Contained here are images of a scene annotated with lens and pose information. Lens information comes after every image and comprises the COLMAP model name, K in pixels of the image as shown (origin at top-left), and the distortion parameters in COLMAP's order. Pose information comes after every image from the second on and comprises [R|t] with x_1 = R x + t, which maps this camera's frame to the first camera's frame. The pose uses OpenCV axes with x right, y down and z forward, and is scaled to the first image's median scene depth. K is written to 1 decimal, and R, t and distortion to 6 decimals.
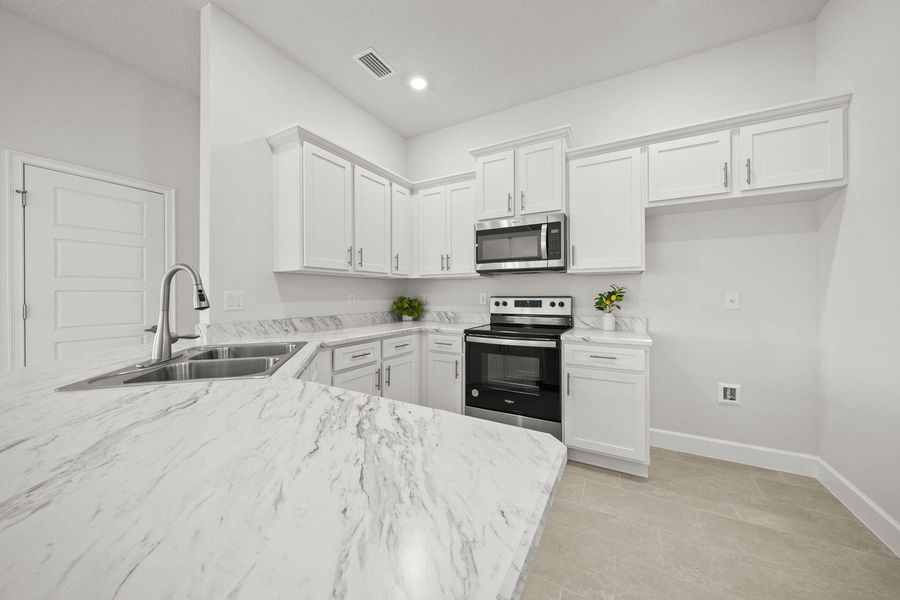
lens RADIAL K [[310.4, 0, 454.1], [0, 310.4, 295.2], [0, 0, 1]] dist [-0.002228, -0.000174]
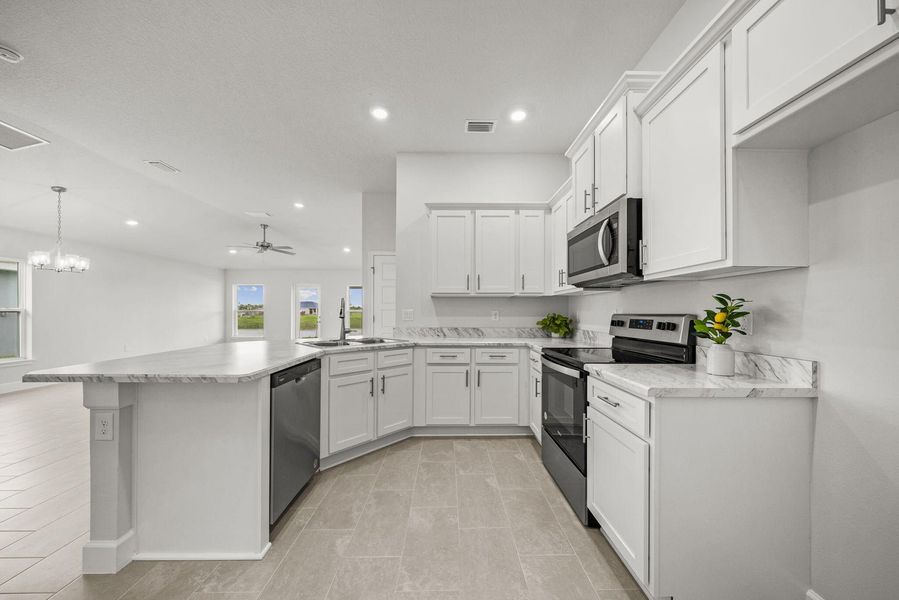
lens RADIAL K [[310.1, 0, 455.7], [0, 310.1, 312.3], [0, 0, 1]] dist [-0.002228, -0.000174]
pose [[0.502181, 0.001217, -0.864762, 0.760790], [-0.001866, 0.999998, 0.000324, 0.000128], [0.864760, 0.001451, 0.502183, 0.295916]]
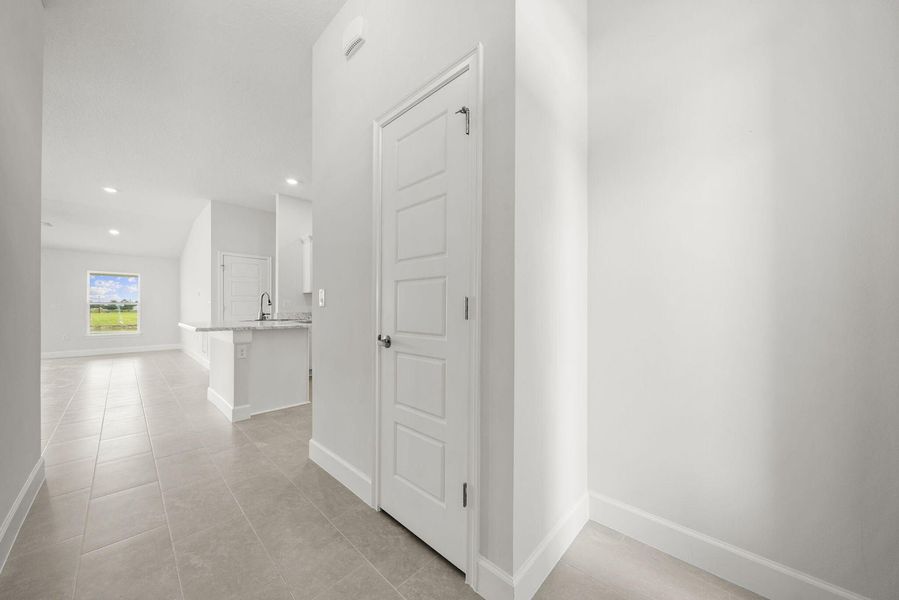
lens RADIAL K [[310.1, 0, 452.8], [0, 310.1, 307.0], [0, 0, 1]] dist [-0.002228, -0.000174]
pose [[0.968810, -0.000961, -0.247803, 1.047997], [-0.000392, 0.999985, -0.005409, 0.042198], [0.247805, 0.005337, 0.968795, -0.956406]]
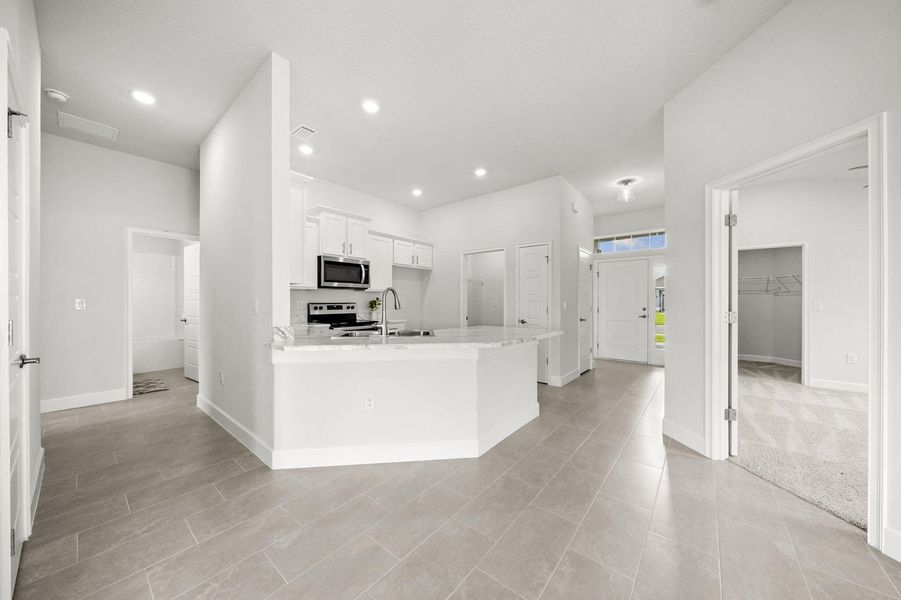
lens RADIAL K [[310.8, 0, 451.8], [0, 310.8, 300.9], [0, 0, 1]] dist [-0.002228, -0.000174]
pose [[0.180409, 0.001850, 0.983590, -1.464397], [-0.004209, 0.999991, -0.001109, -0.010240], [-0.983583, -0.003940, 0.180415, 0.121055]]
